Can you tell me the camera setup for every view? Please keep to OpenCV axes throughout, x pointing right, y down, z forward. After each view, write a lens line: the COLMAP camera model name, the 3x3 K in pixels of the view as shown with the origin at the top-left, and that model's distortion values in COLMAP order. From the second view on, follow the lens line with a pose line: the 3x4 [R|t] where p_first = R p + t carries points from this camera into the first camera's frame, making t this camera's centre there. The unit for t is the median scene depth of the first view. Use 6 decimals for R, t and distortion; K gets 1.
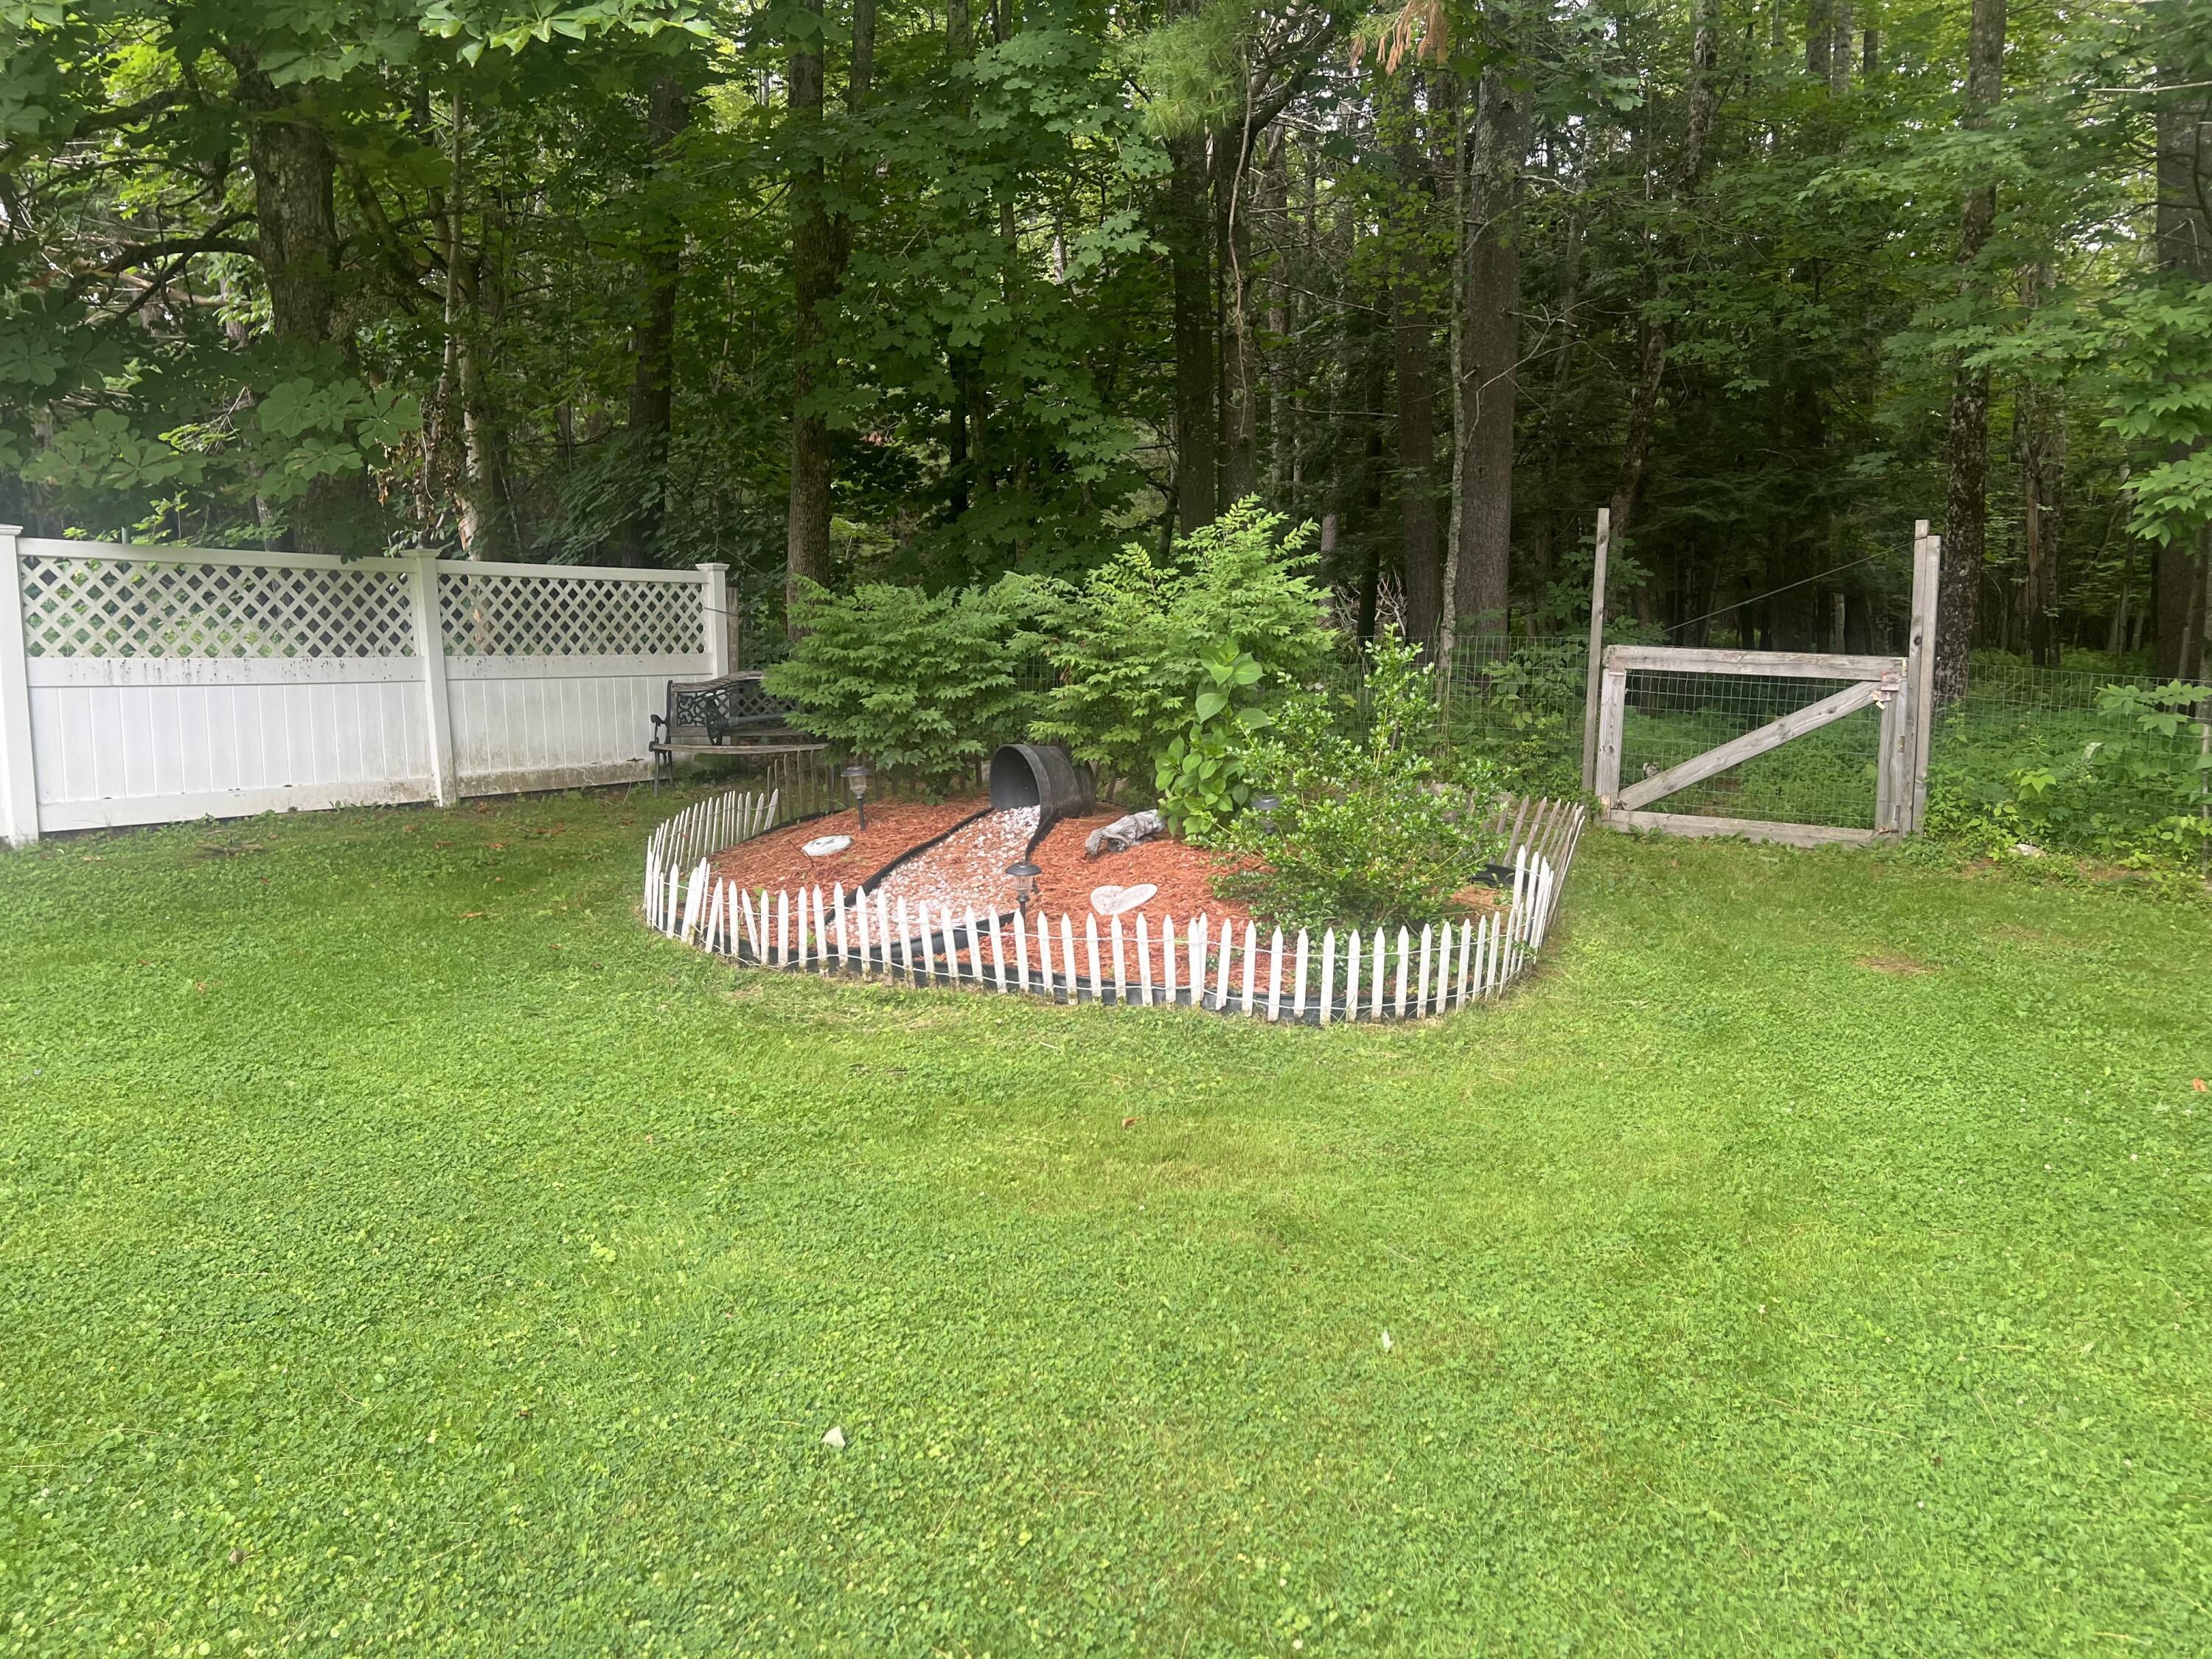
lens RADIAL K [[1659.5, 0, 1090.4], [0, 1659.5, 849.1], [0, 0, 1]] dist [0.066281, -0.075240]
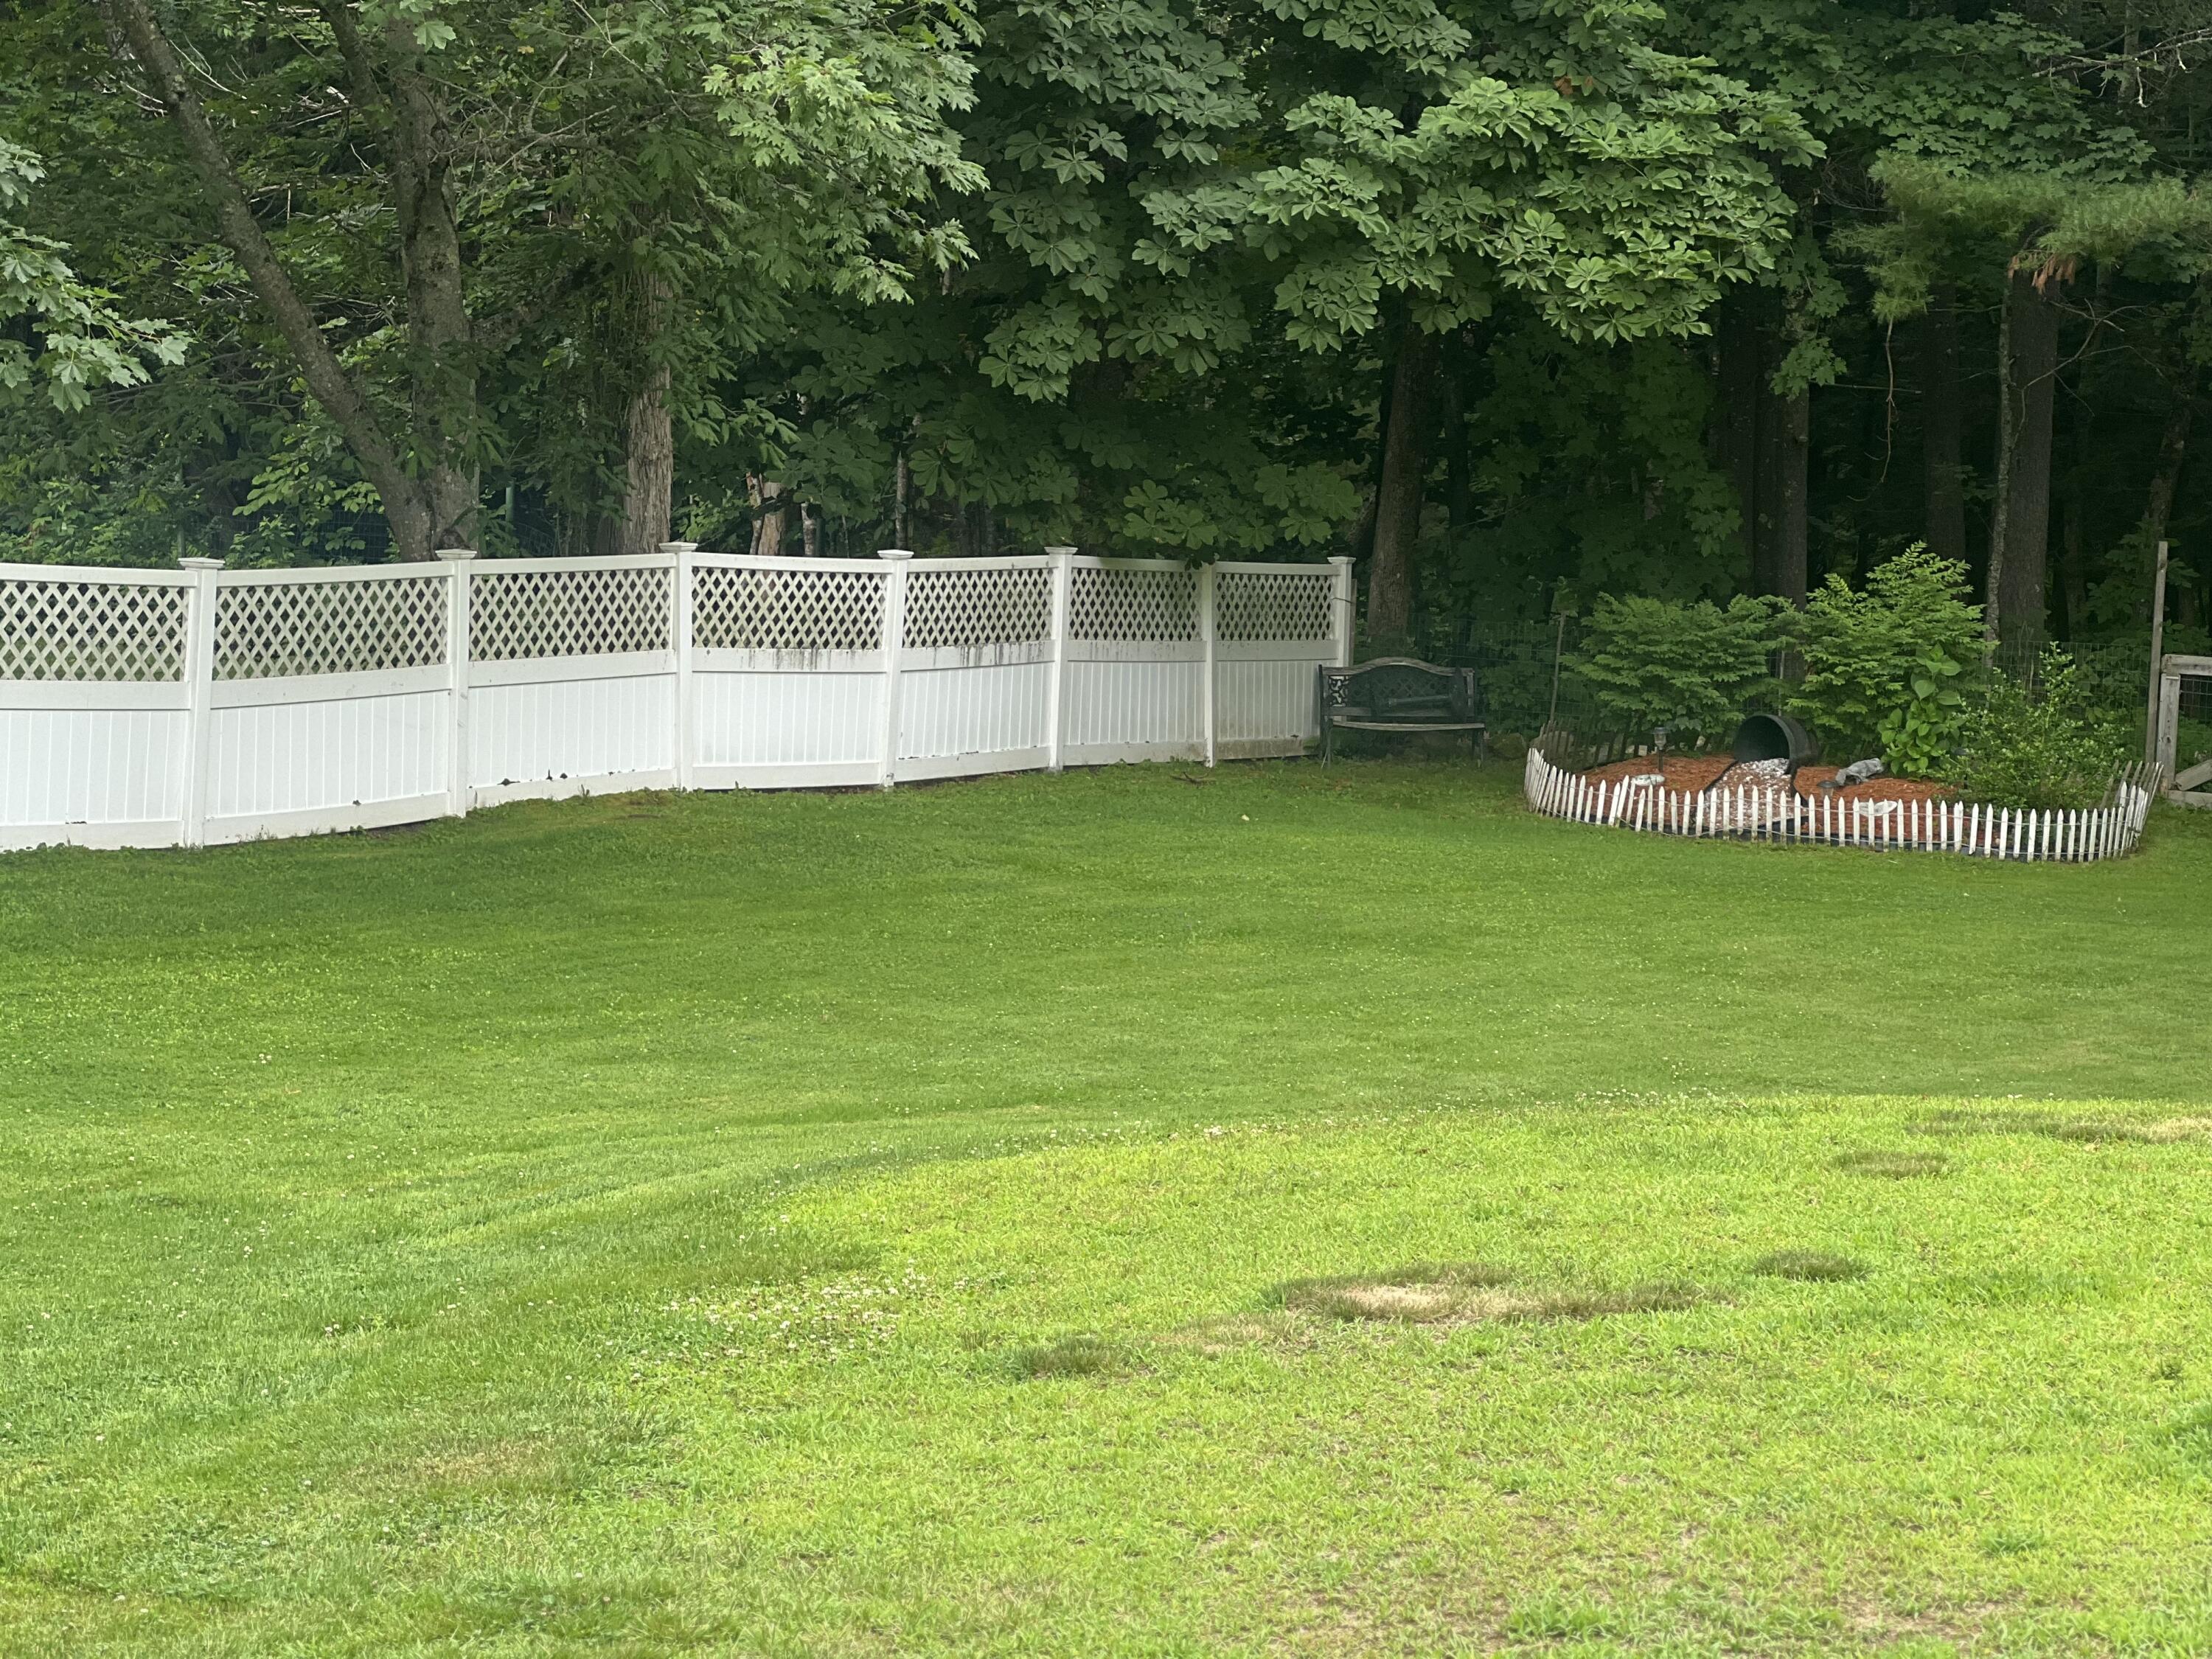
lens RADIAL K [[5041.0, 0, 1110.3], [0, 5041.0, 822.2], [0, 0, 1]] dist [0.273606, 0.000000]
pose [[0.992639, 0.019994, 0.119449, -1.186810], [-0.010889, 0.997018, -0.076392, 0.388640], [-0.120621, 0.074529, 0.989897, -3.415696]]
